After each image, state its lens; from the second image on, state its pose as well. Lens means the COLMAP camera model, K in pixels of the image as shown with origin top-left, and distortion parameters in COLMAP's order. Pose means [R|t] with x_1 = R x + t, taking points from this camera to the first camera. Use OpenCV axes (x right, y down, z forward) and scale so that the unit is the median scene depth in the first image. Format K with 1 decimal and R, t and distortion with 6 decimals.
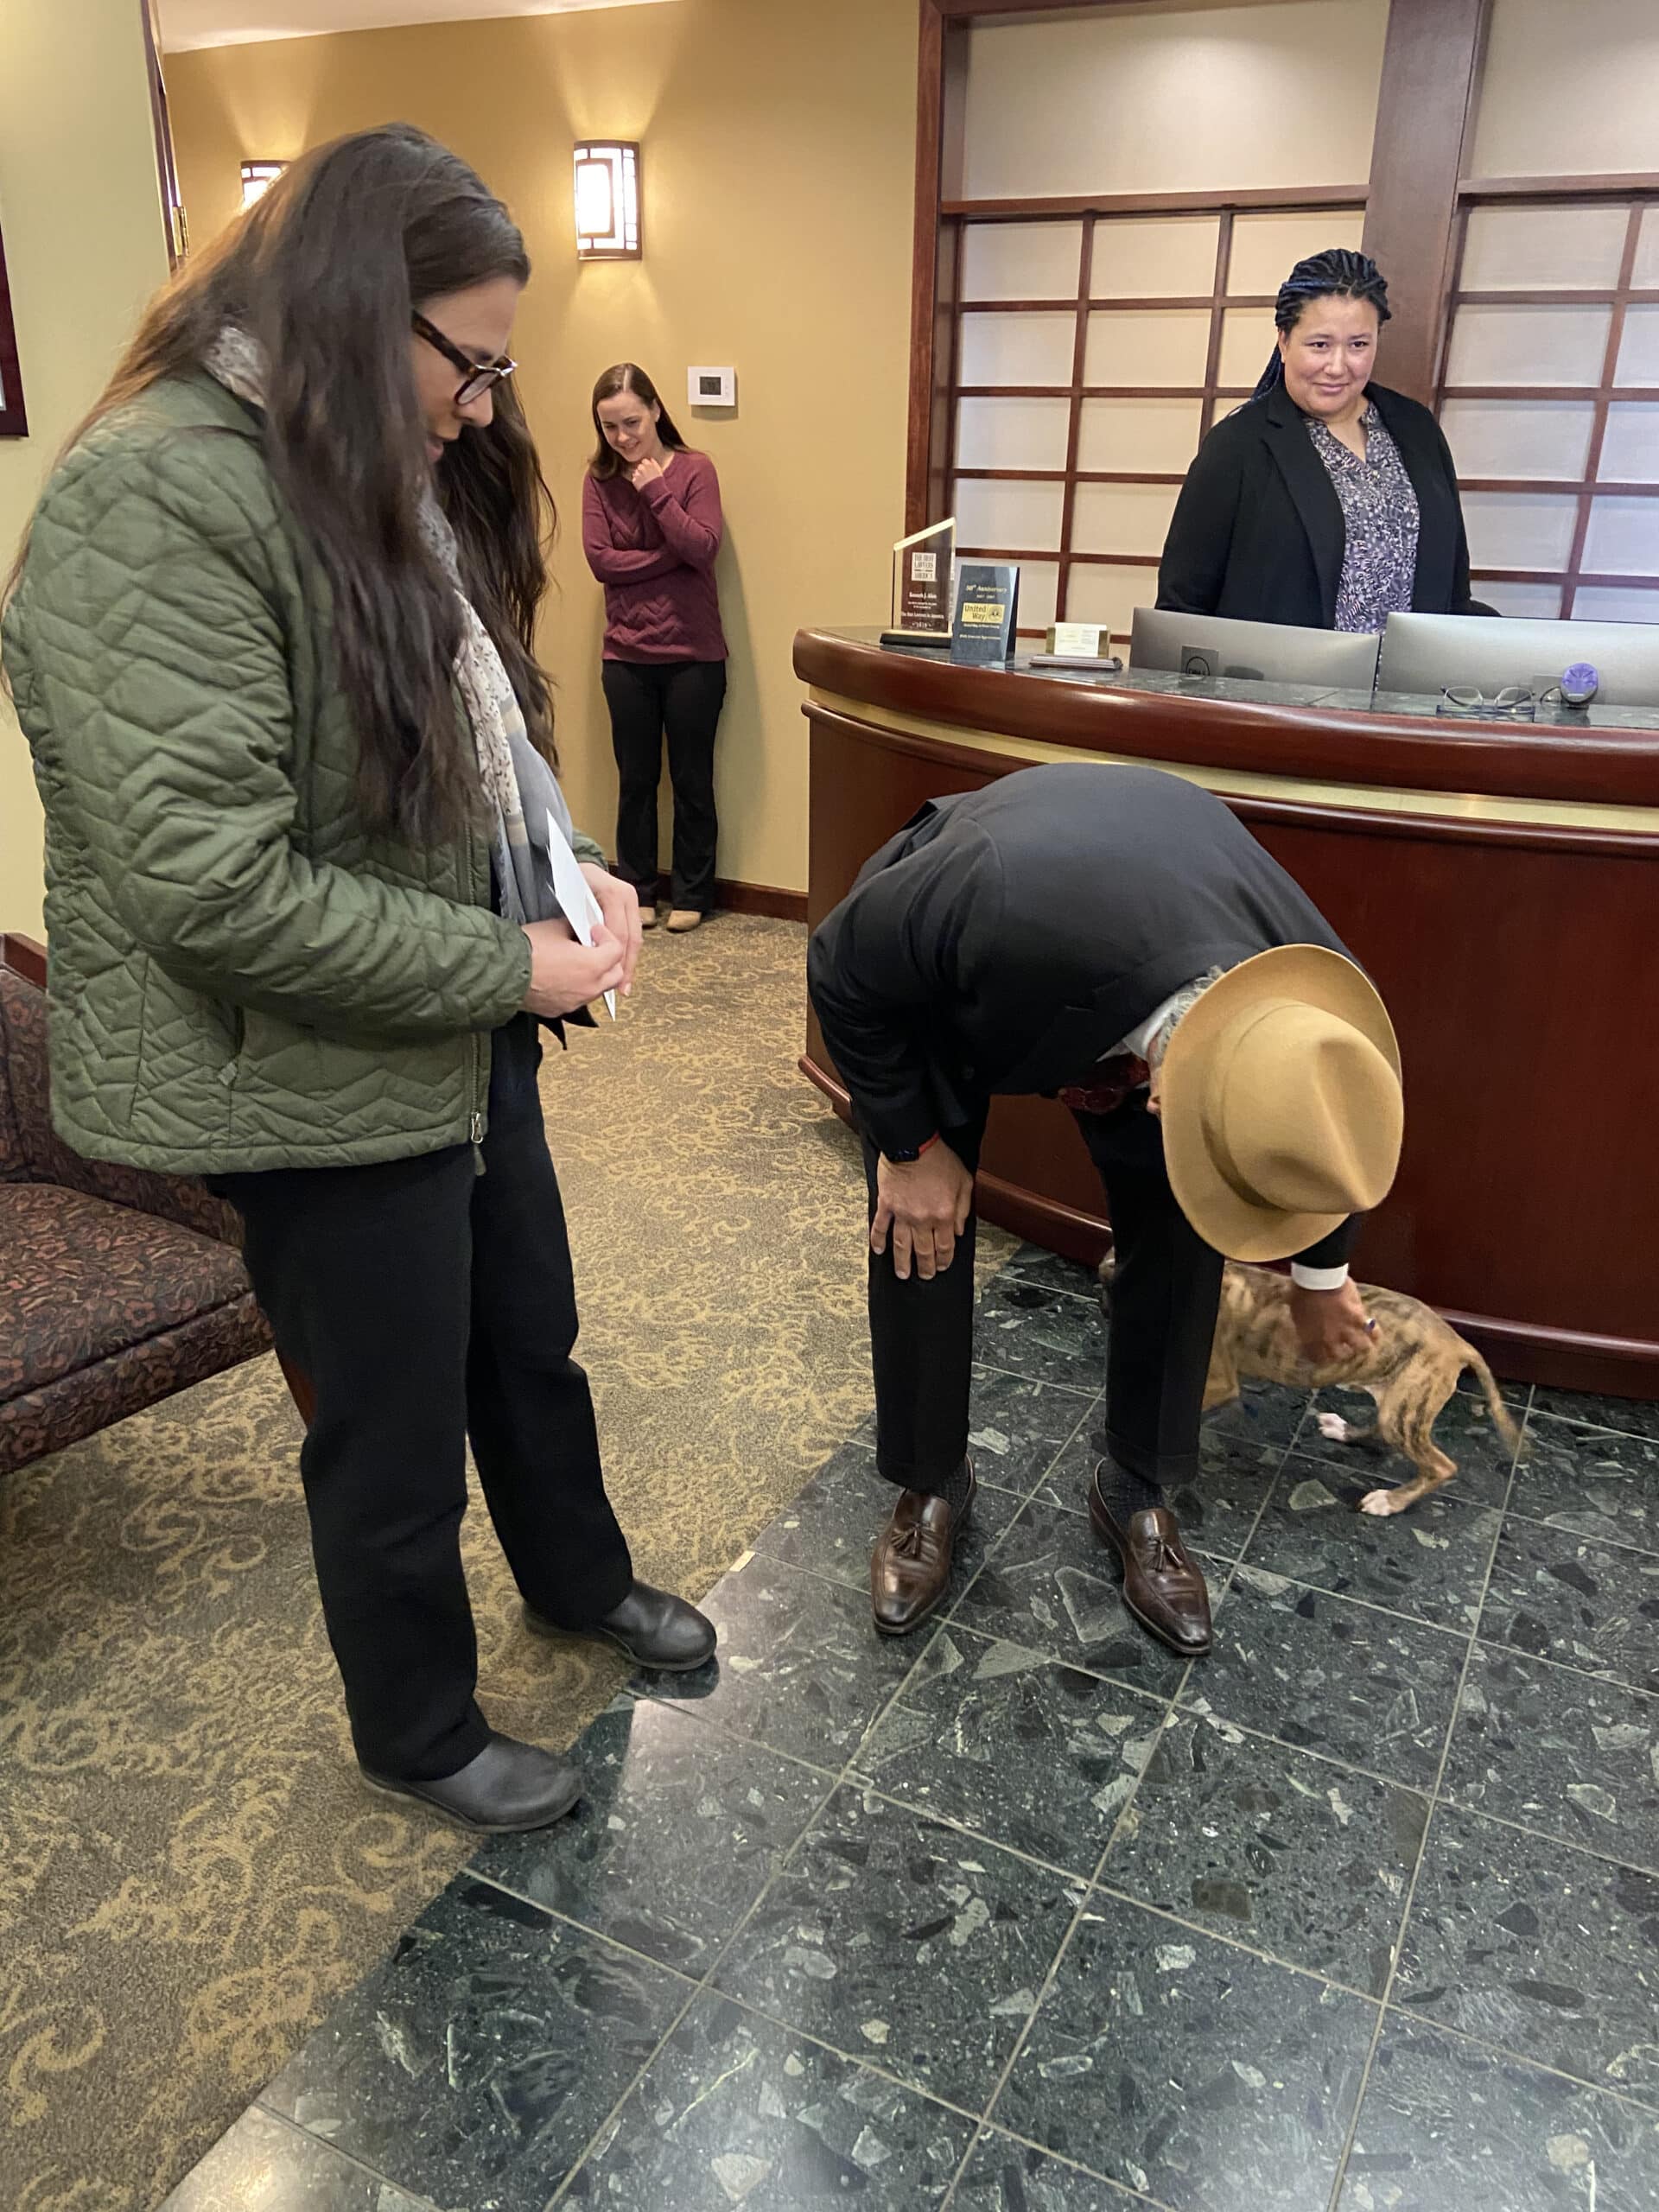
lens RADIAL K [[1660.7, 0, 828.6], [0, 1660.7, 1087.0], [0, 0, 1]] dist [0.124170, -0.158815]
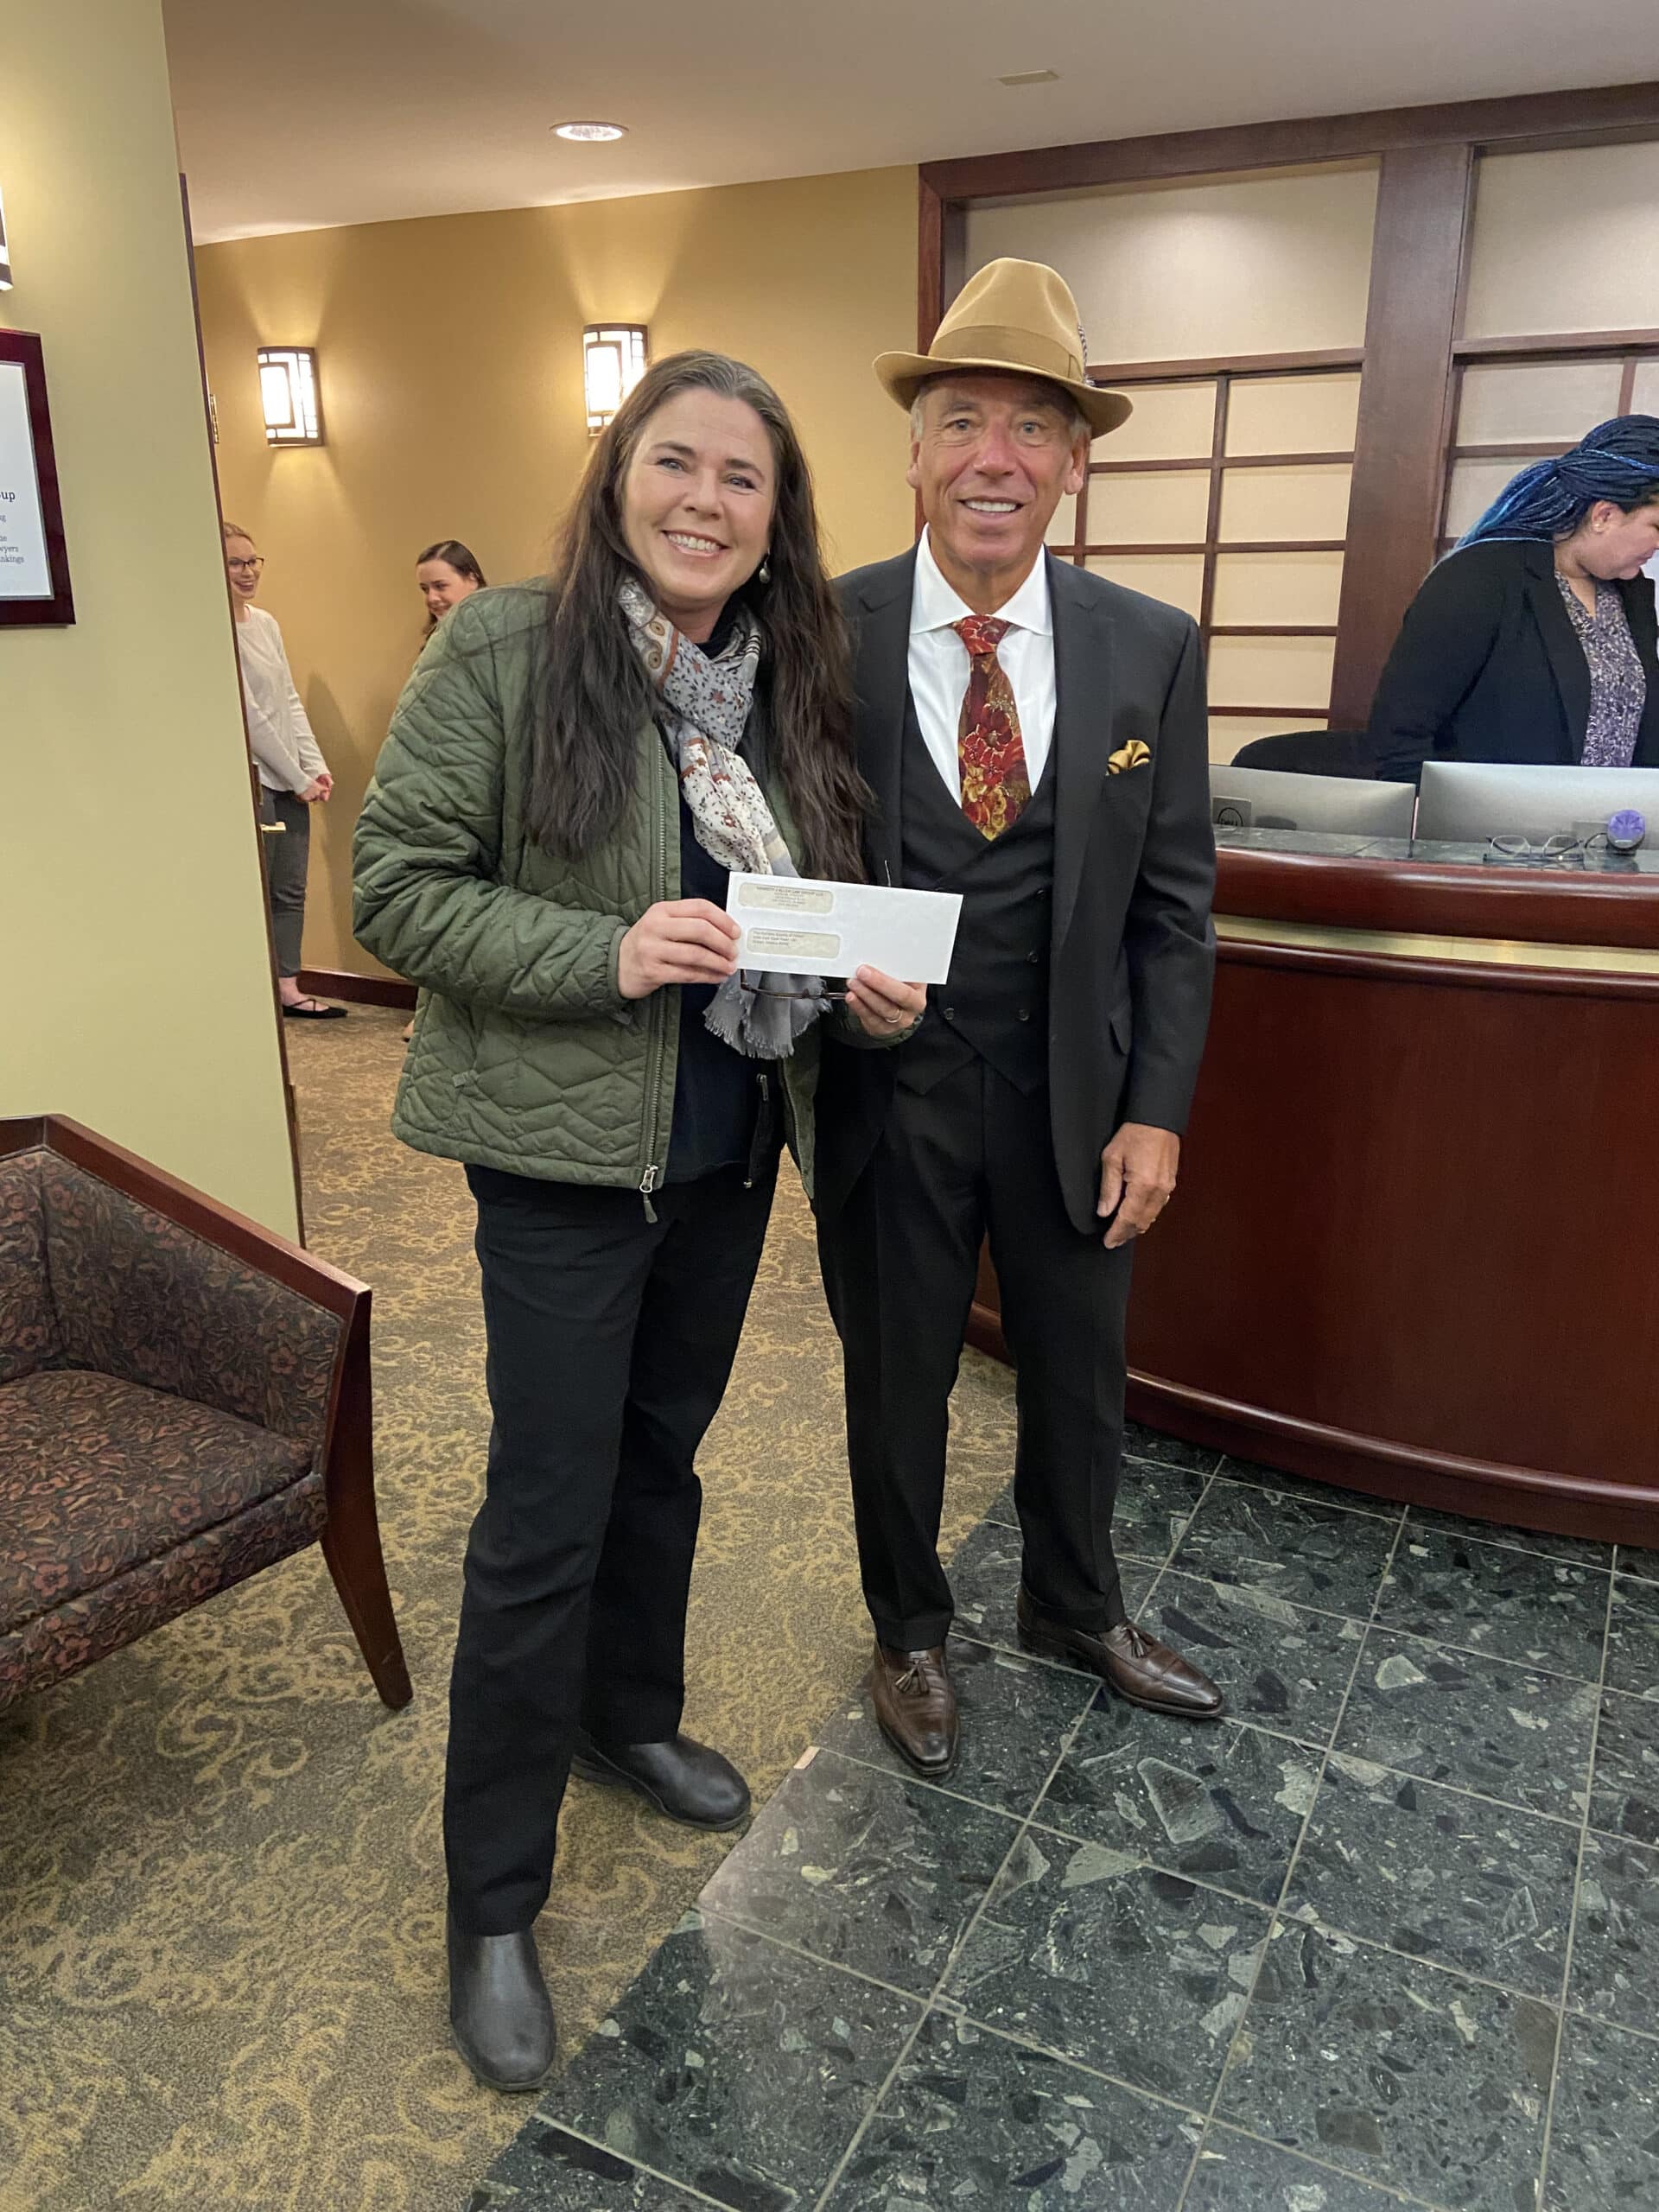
lens RADIAL K [[1660.7, 0, 808.6], [0, 1660.7, 1088.9], [0, 0, 1]] dist [0.124170, -0.158815]
pose [[0.999768, -0.021275, -0.003241, -0.043978], [0.020960, 0.996774, -0.077474, -0.023186], [0.004879, 0.077388, 0.996989, 0.020315]]
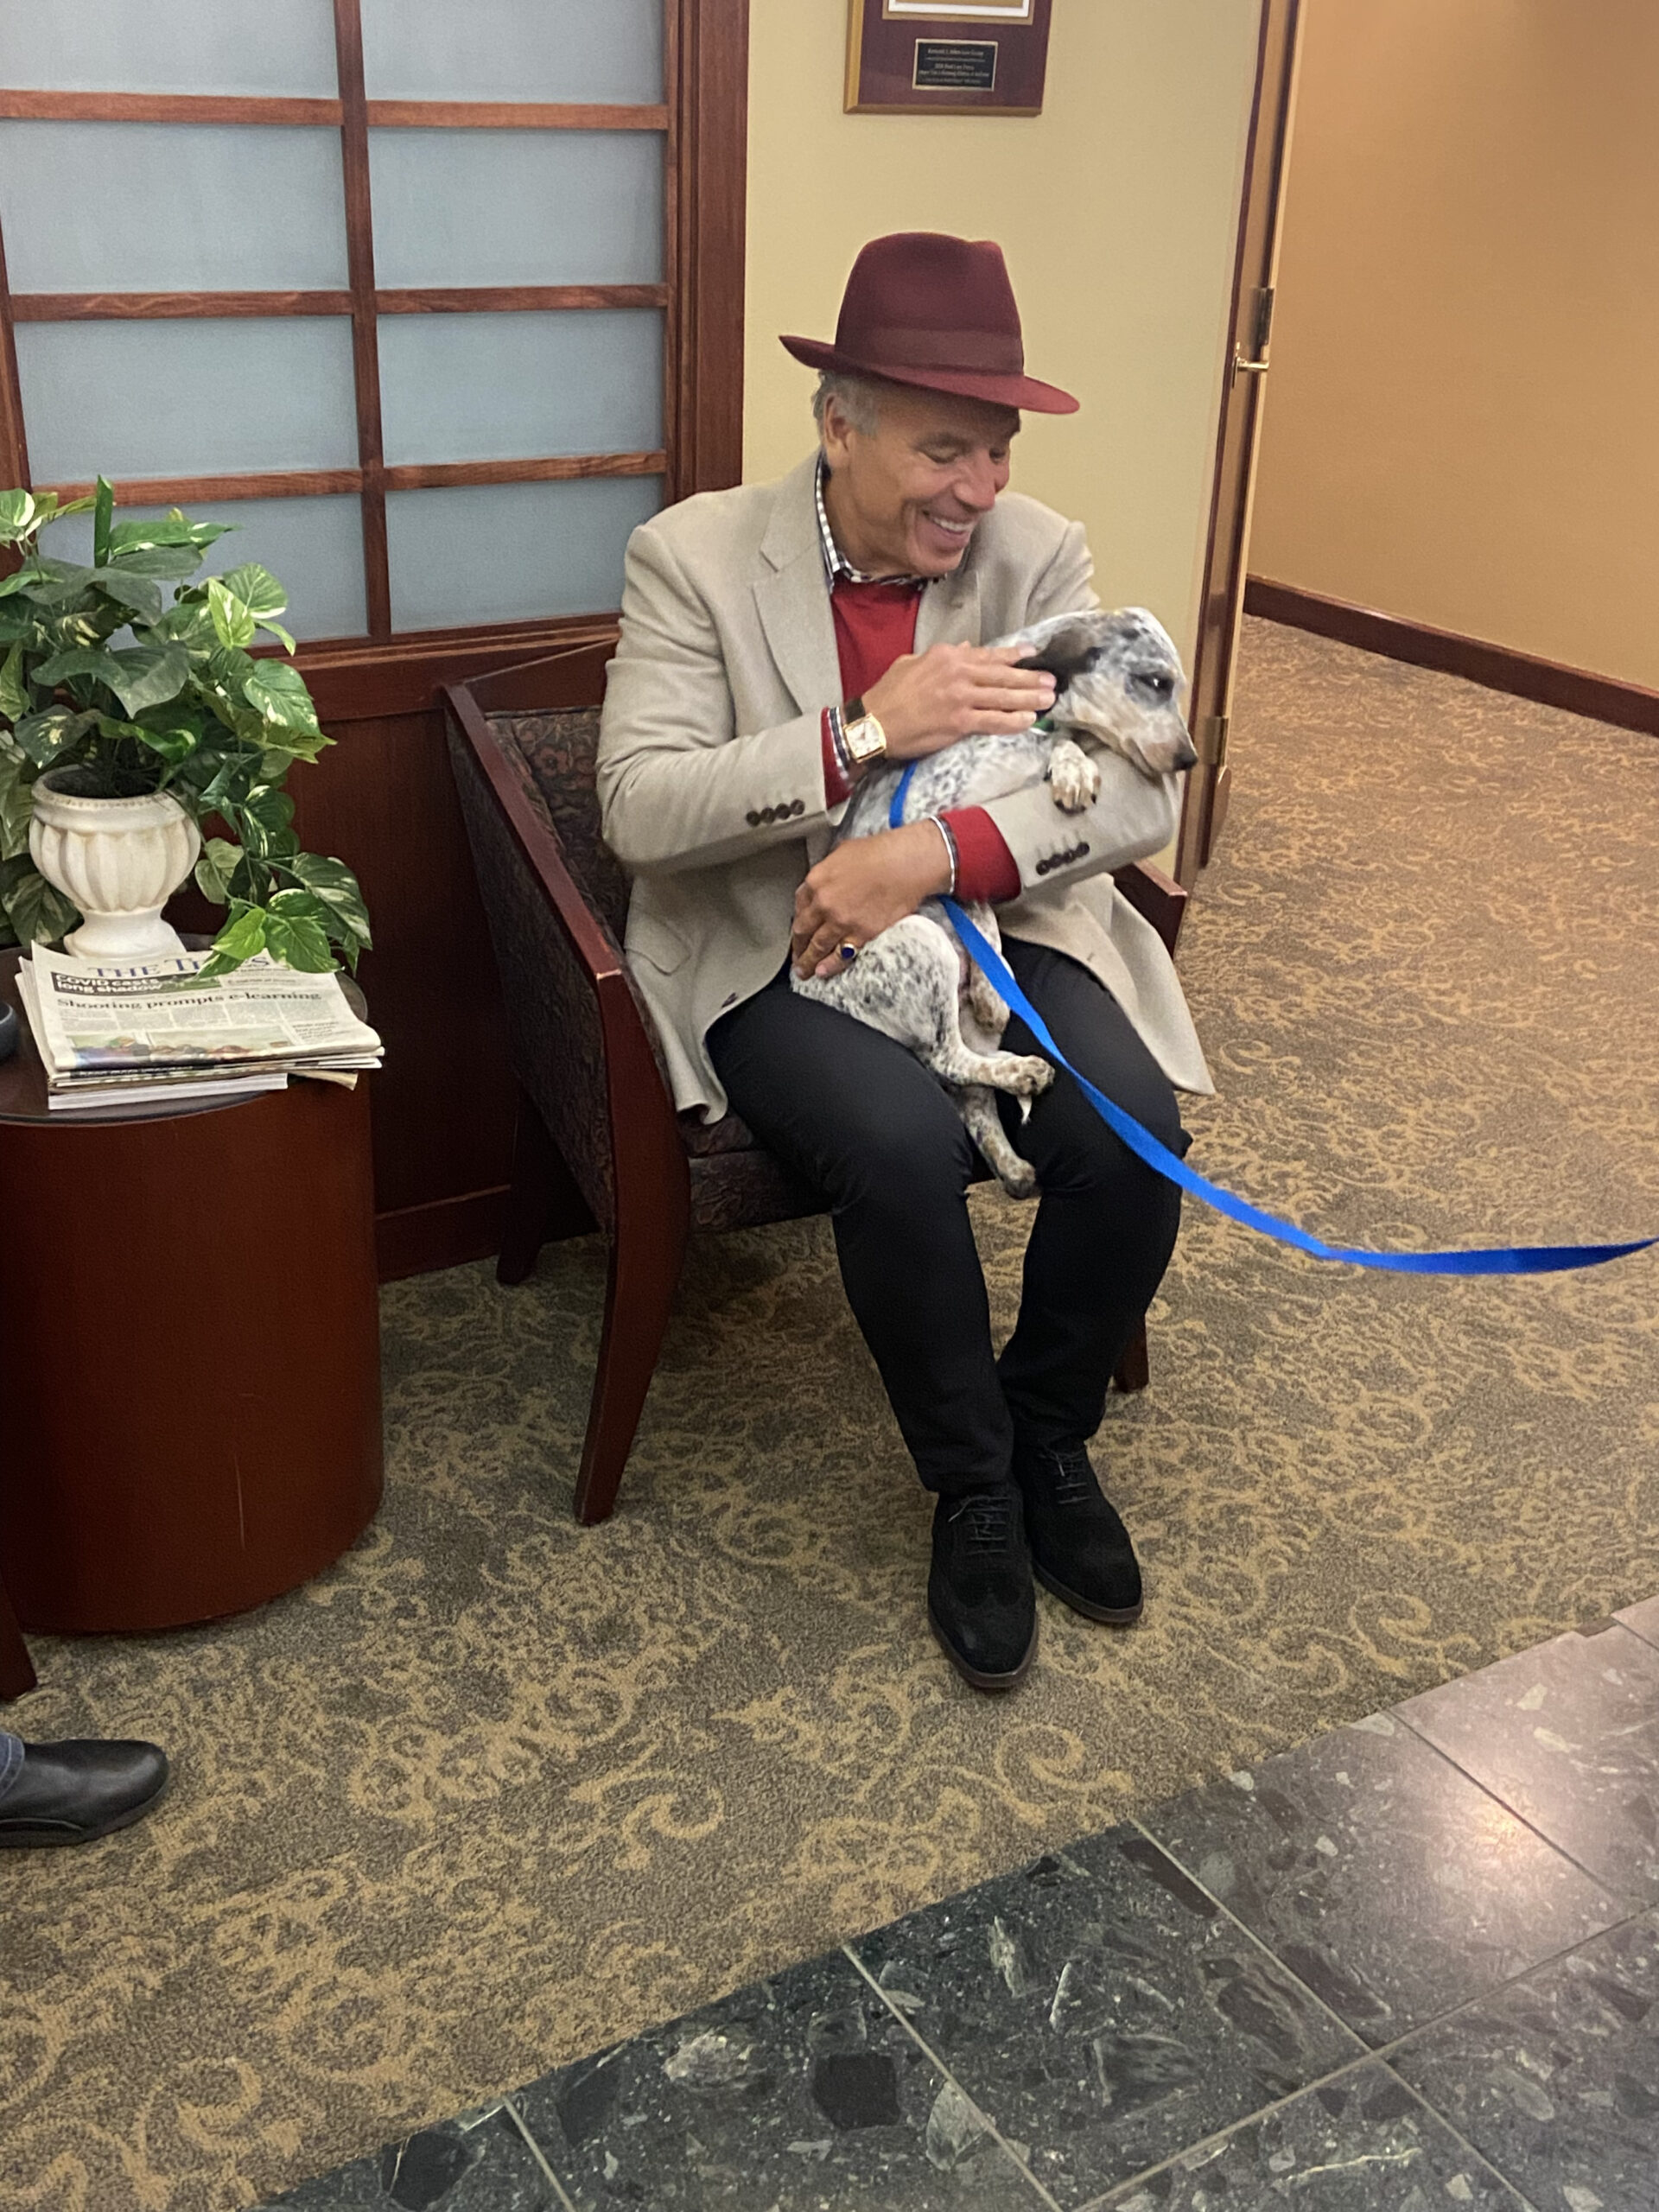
lens RADIAL K [[2364.4, 0, 807.7], [0, 2364.4, 1067.1], [0, 0, 1]] dist [0.077295, 0.000000]
pose [[0.856790, 0.216488, -0.468022, 0.101039], [-0.209922, 0.975427, 0.066896, 0.053047], [0.471003, 0.040932, 0.881181, -0.100066]]
